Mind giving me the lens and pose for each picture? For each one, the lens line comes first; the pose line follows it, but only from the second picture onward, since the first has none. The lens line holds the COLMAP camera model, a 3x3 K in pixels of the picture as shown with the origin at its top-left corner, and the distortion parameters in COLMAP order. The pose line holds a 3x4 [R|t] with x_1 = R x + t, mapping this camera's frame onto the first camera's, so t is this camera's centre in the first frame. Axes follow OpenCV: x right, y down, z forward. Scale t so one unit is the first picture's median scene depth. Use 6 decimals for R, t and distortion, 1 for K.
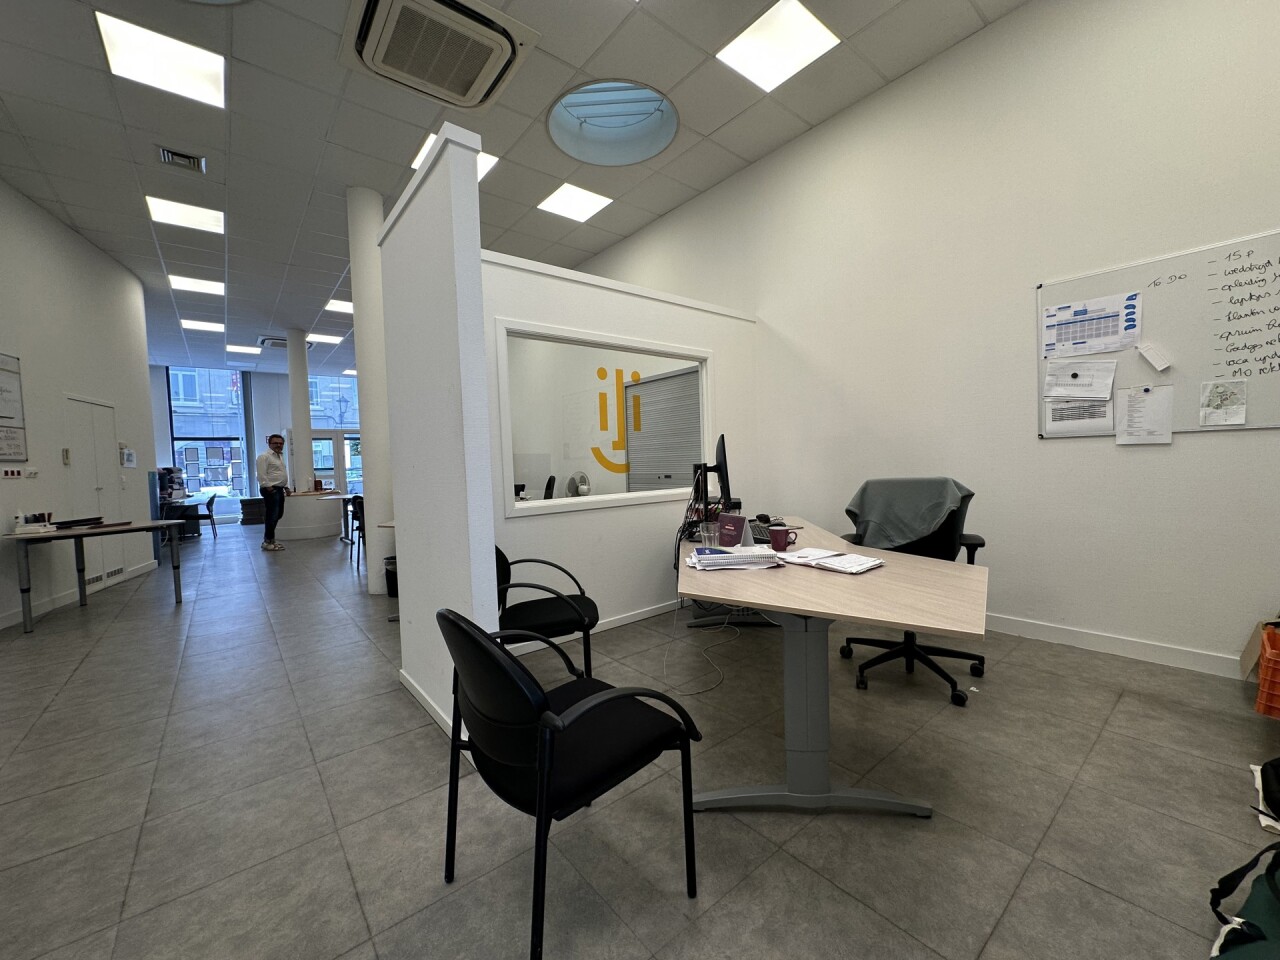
lens RADIAL K [[511.1, 0, 641.1], [0, 511.1, 480.2], [0, 0, 1]] dist [-0.004570, 0.001162]
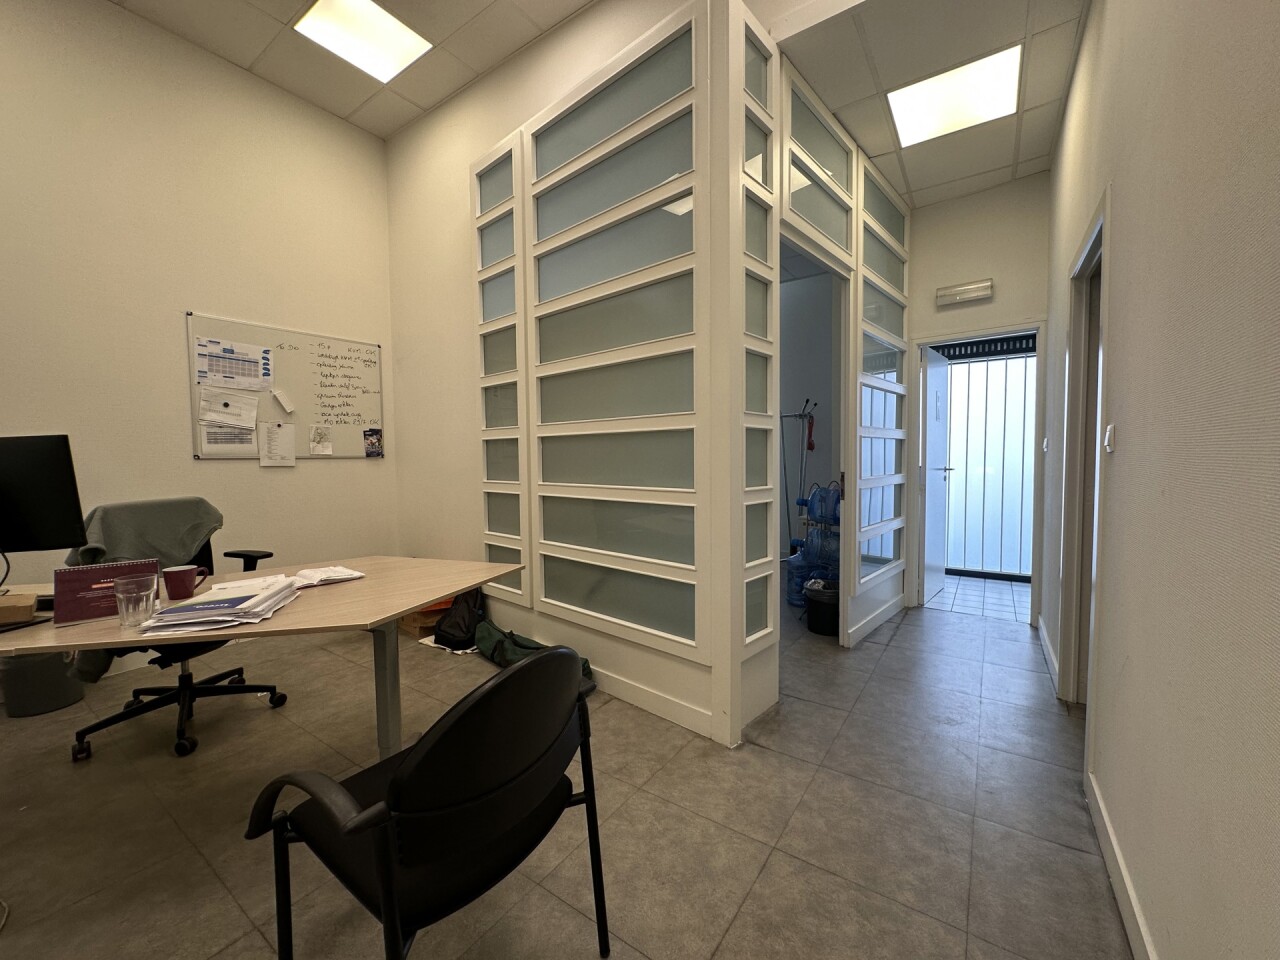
lens RADIAL K [[511.1, 0, 641.1], [0, 511.1, 480.2], [0, 0, 1]] dist [-0.004570, 0.001162]
pose [[-0.273984, -0.005313, 0.961720, -0.331963], [0.057574, 0.998101, 0.021916, -0.006151], [-0.960009, 0.061375, -0.273158, 0.289768]]
